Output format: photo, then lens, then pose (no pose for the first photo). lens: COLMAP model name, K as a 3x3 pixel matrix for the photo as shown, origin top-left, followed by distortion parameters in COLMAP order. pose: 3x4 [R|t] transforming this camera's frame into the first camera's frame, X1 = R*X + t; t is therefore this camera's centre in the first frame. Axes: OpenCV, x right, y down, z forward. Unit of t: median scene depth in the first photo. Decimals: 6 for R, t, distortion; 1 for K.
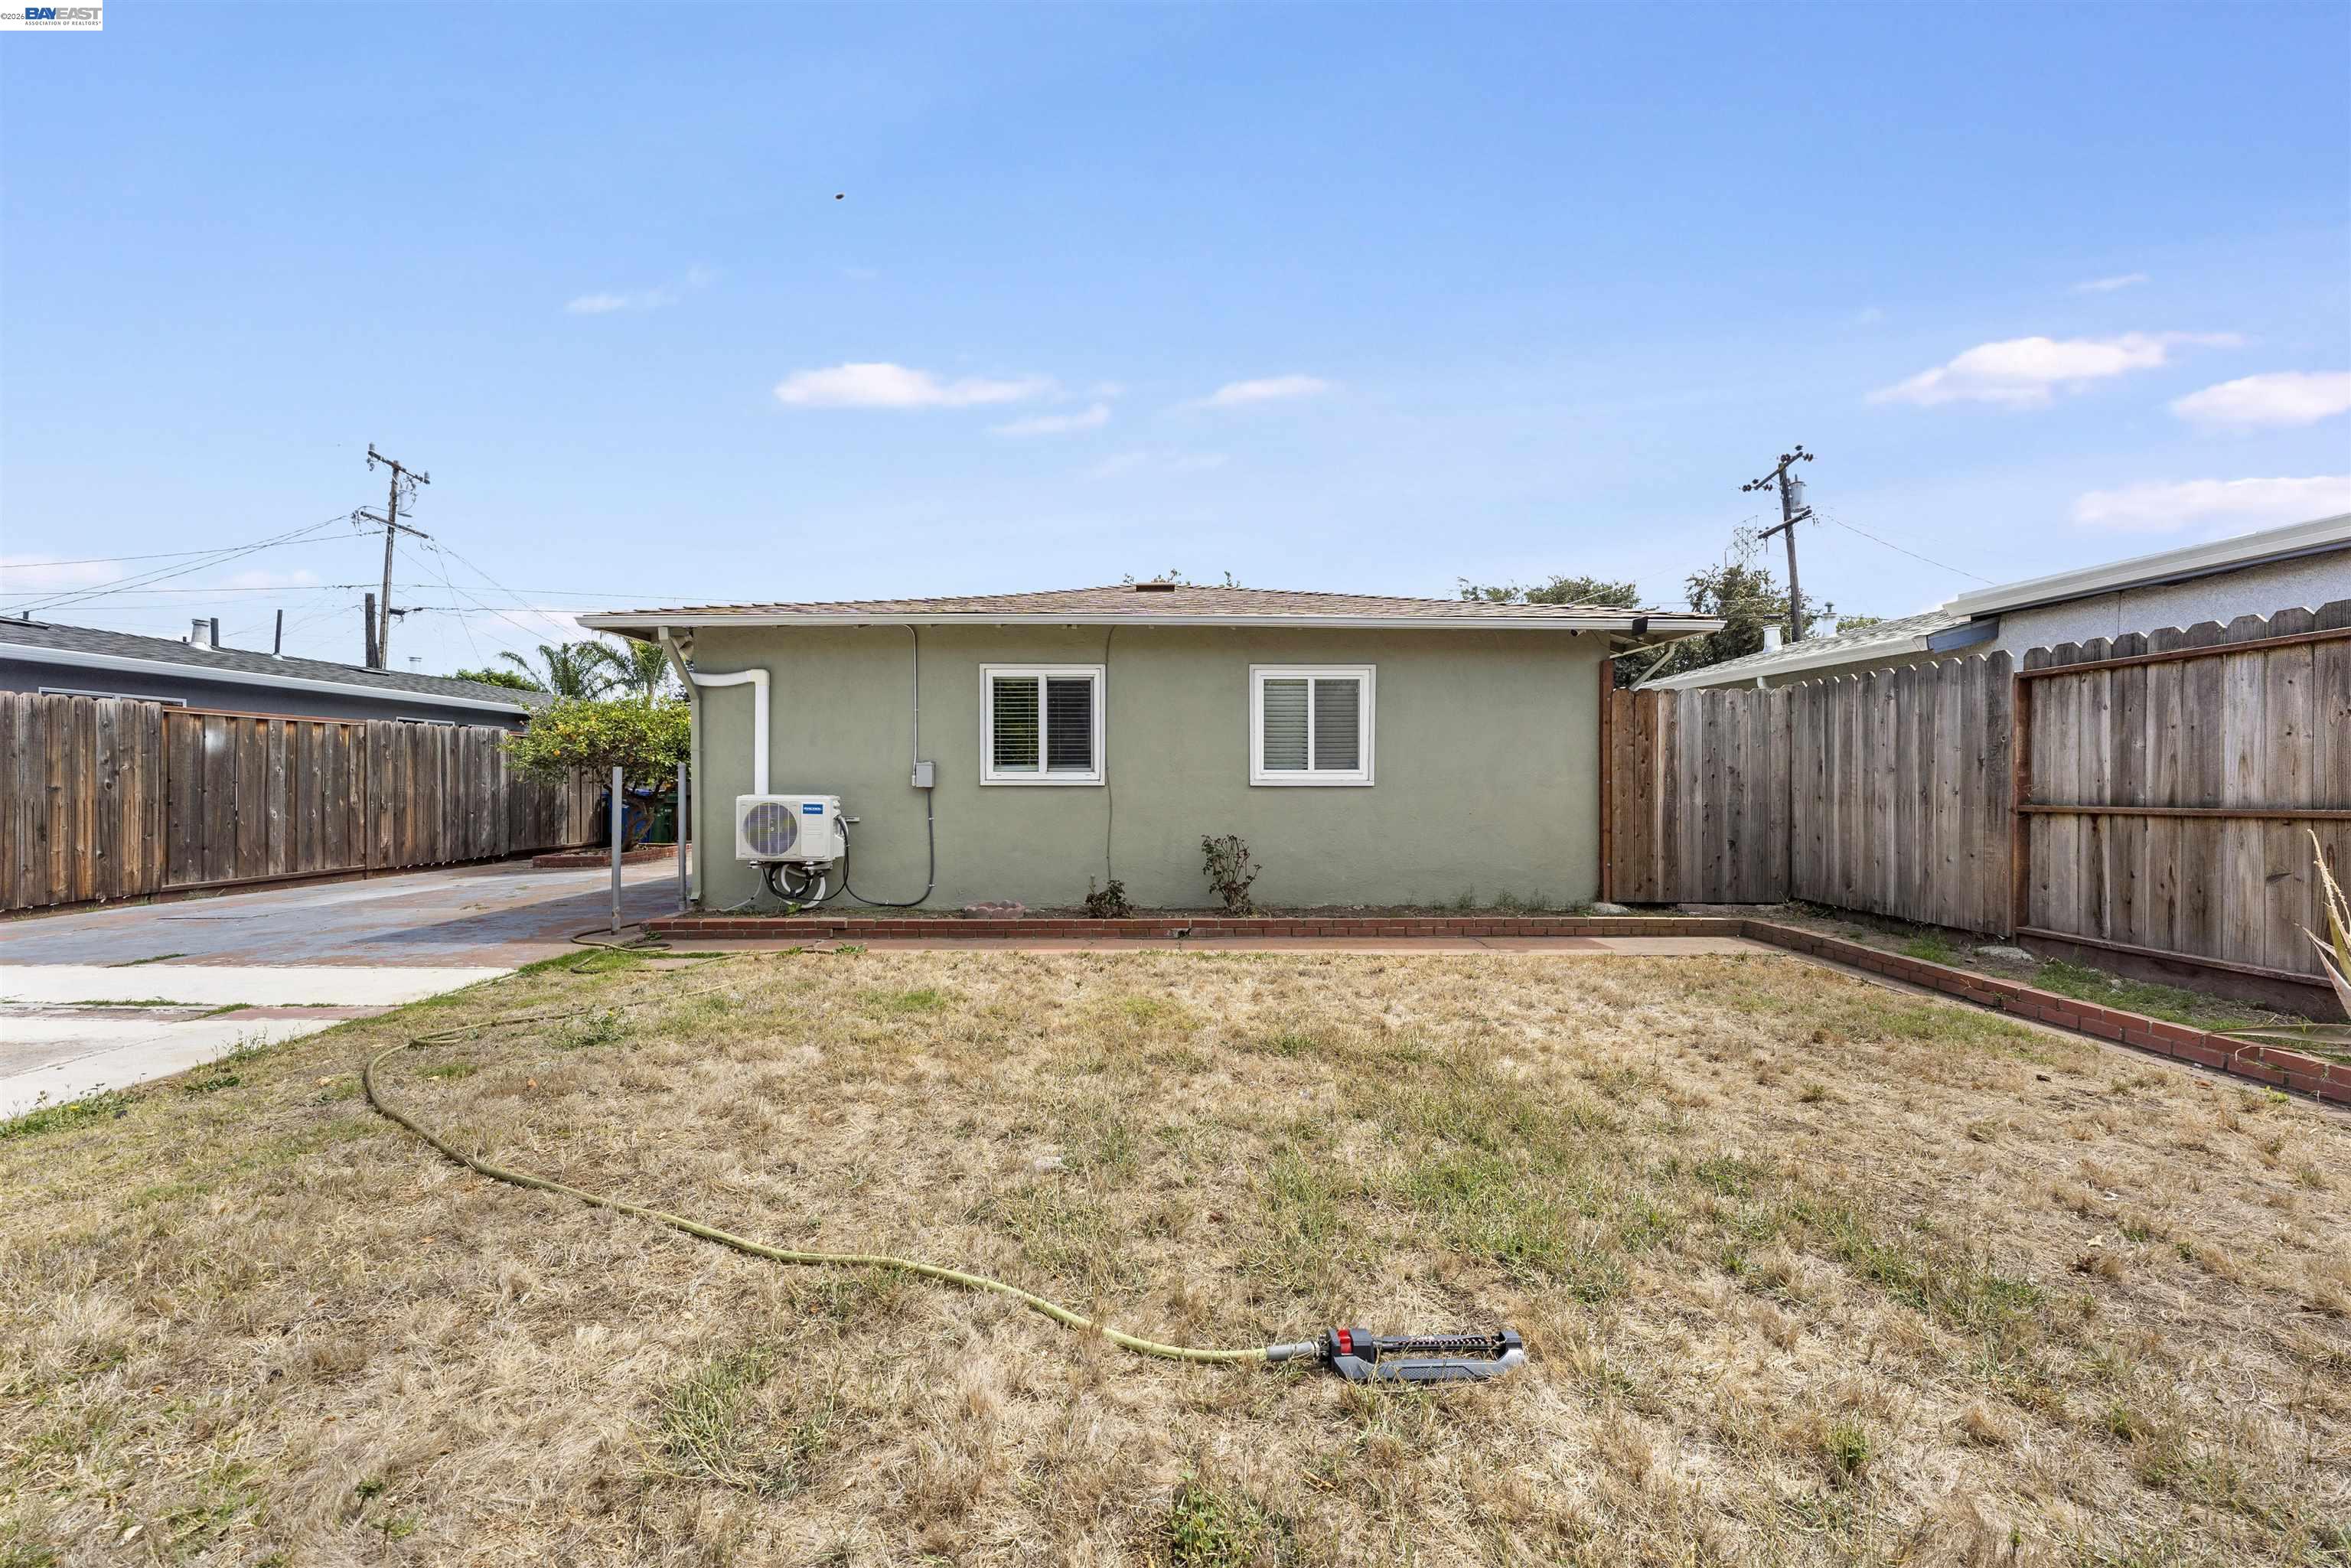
lens RADIAL K [[955.3, 0, 1179.4], [0, 955.3, 778.2], [0, 0, 1]] dist [0.000205, 0.000014]
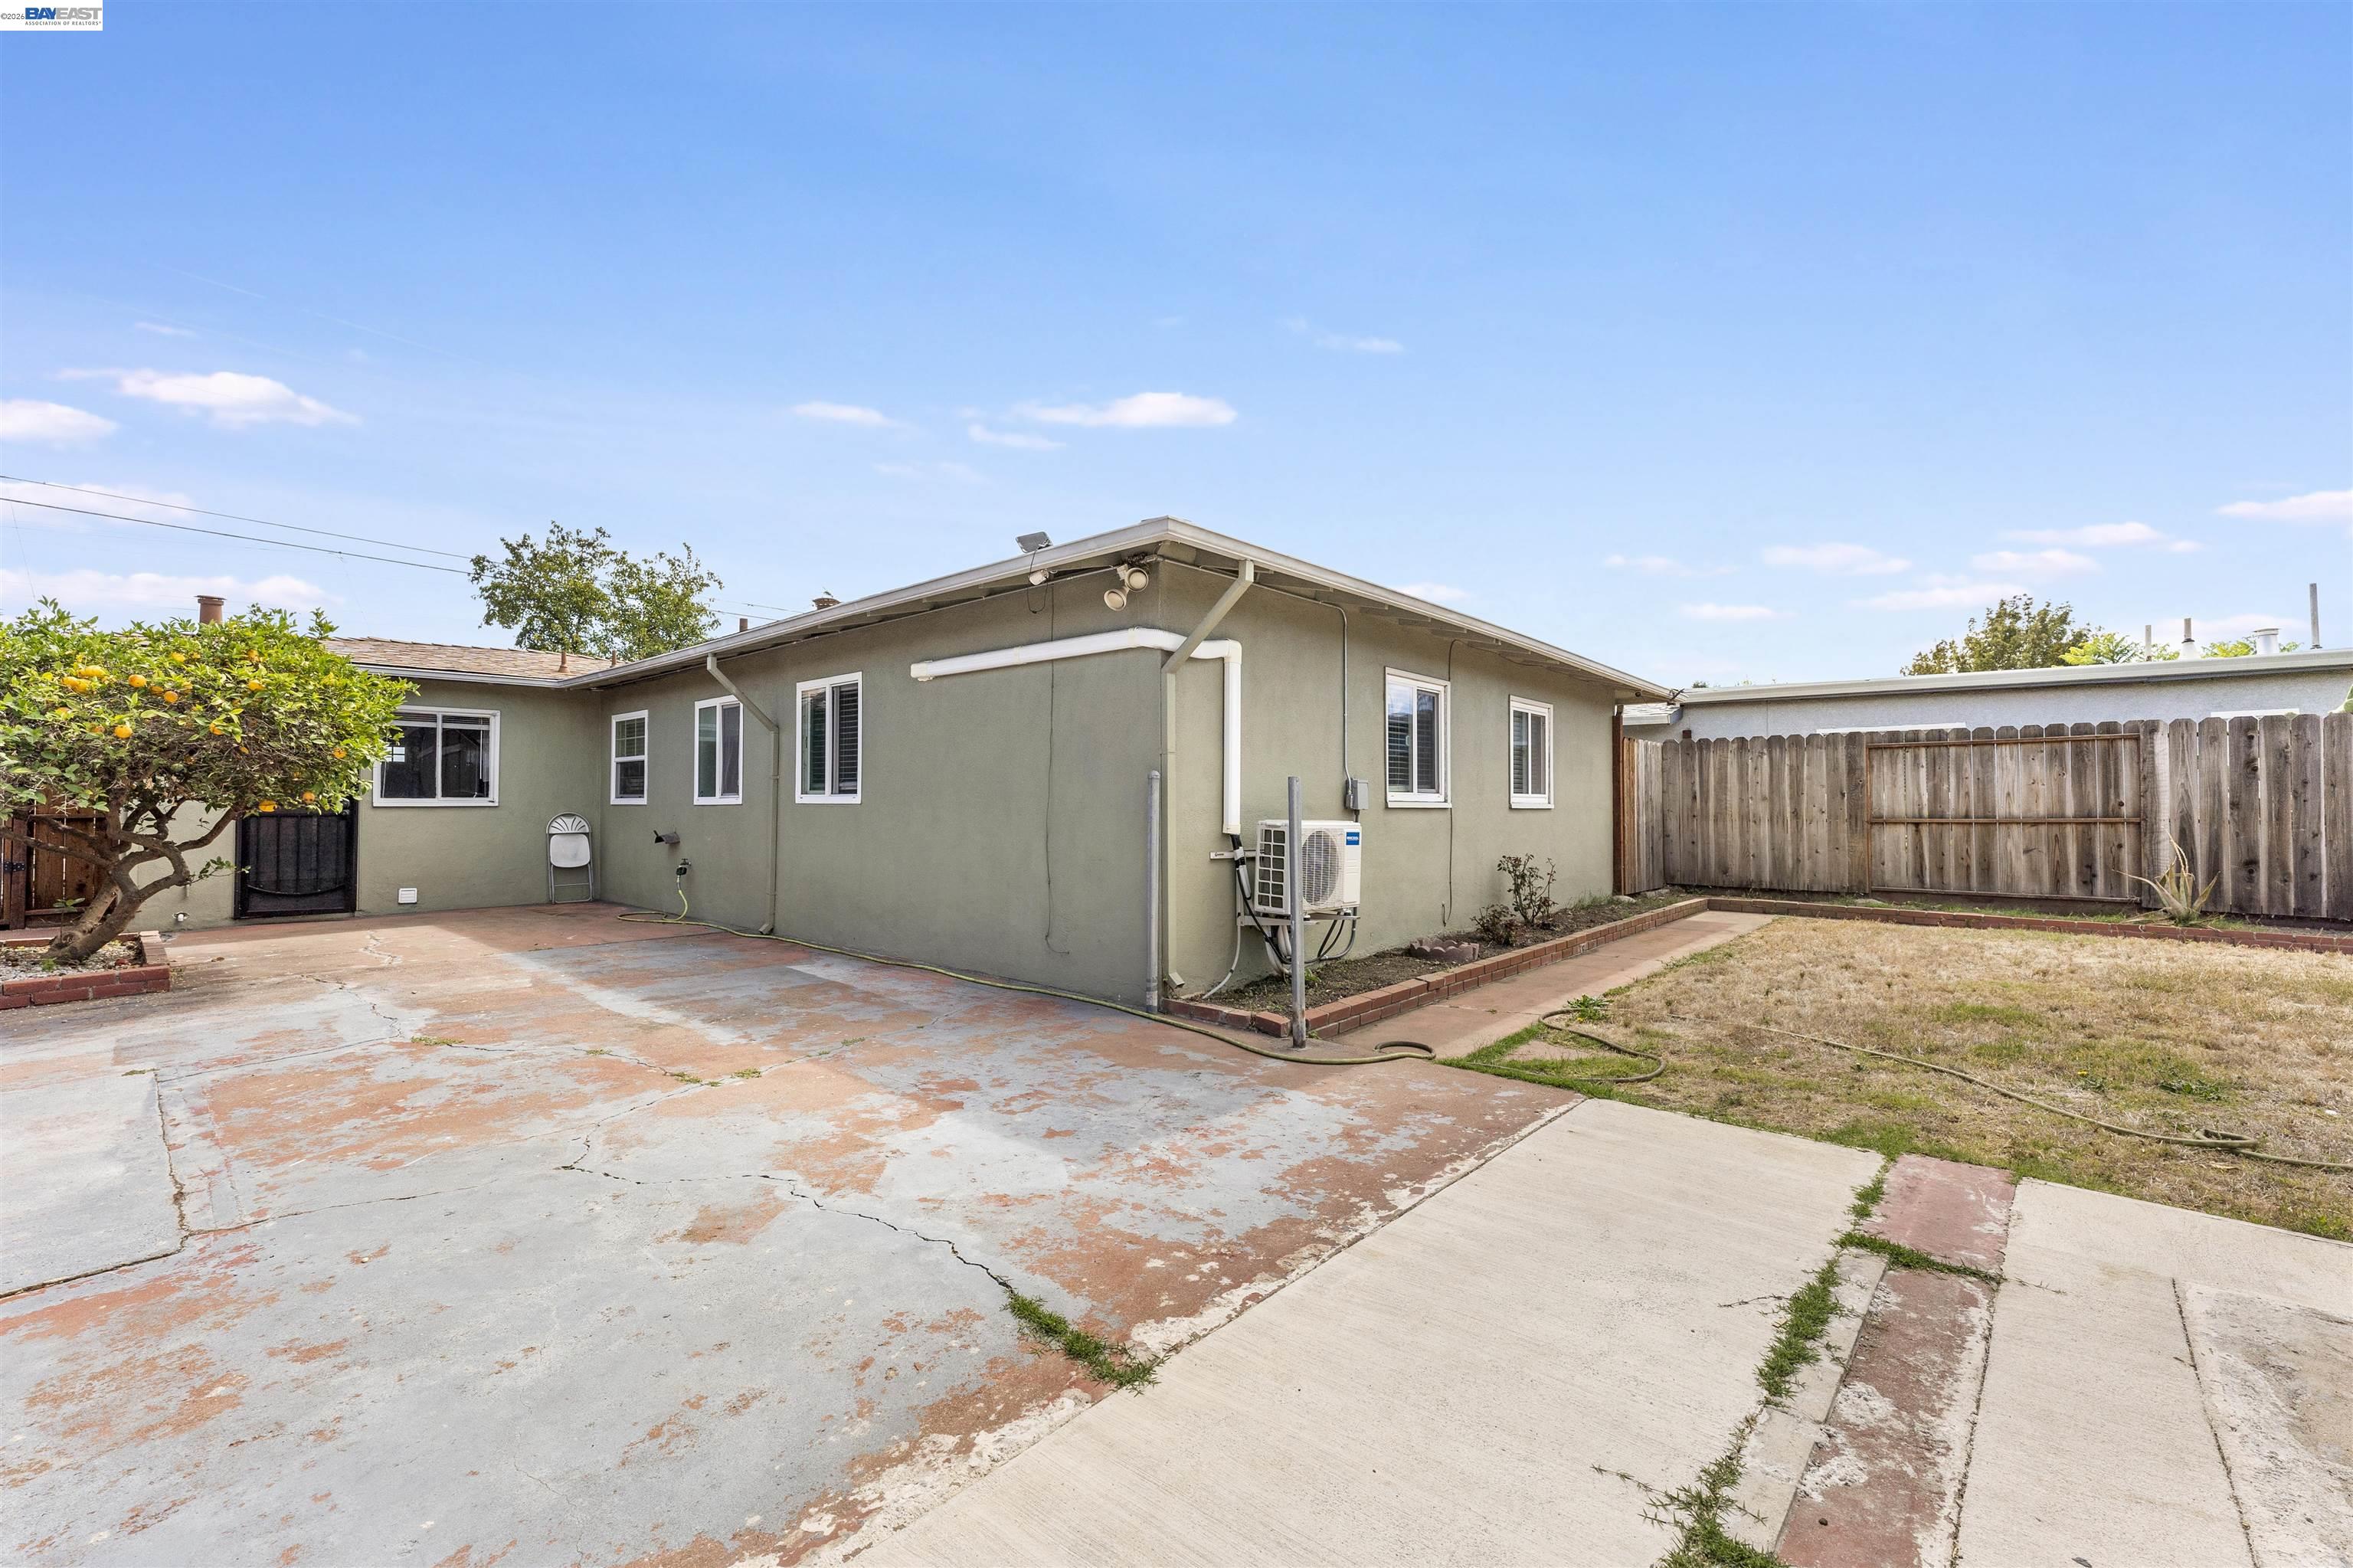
lens RADIAL K [[971.2, 0, 1164.1], [0, 971.2, 784.5], [0, 0, 1]] dist [0.002118, 0.000373]
pose [[0.673568, 0.018607, 0.738891, -1.036443], [-0.003233, 0.999748, -0.022228, 0.006521], [-0.739118, 0.012583, 0.673458, 0.571681]]
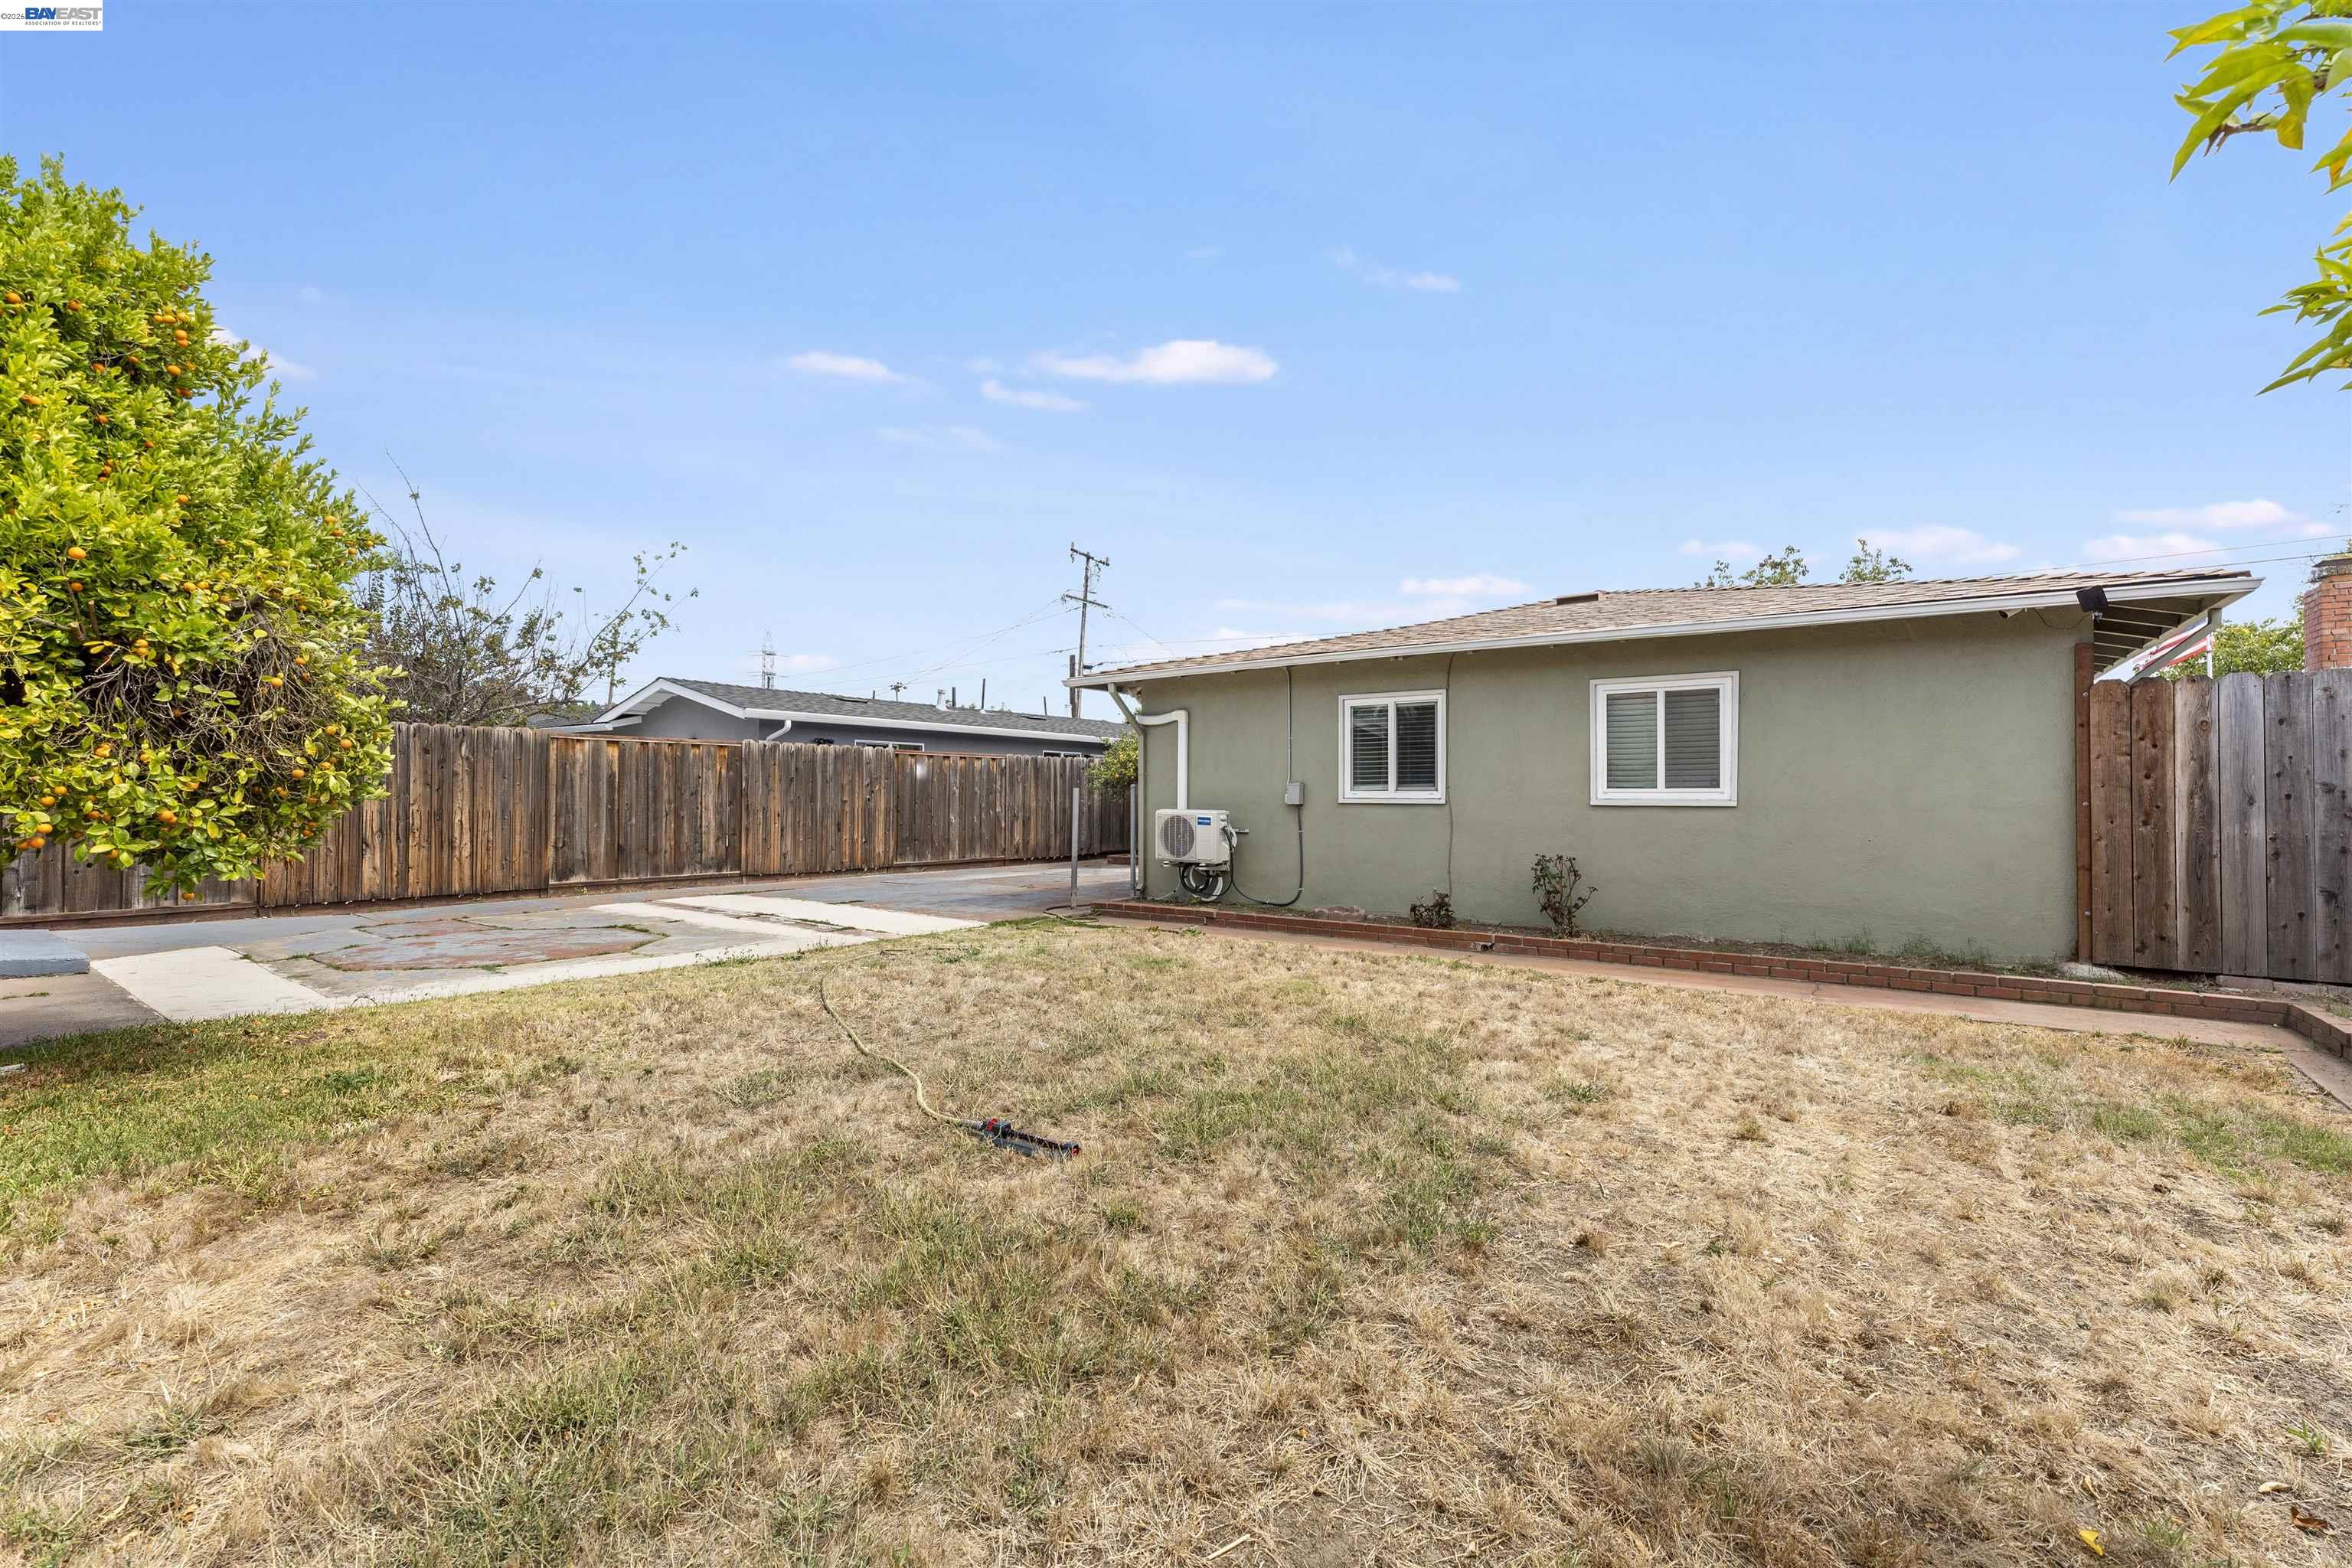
lens RADIAL K [[970.7, 0, 1163.7], [0, 970.7, 784.5], [0, 0, 1]] dist [0.002118, 0.000373]
pose [[0.807616, -0.004621, -0.589690, 0.312445], [-0.002154, 0.999940, -0.010786, -0.001412], [0.589704, 0.009981, 0.807558, -0.052025]]
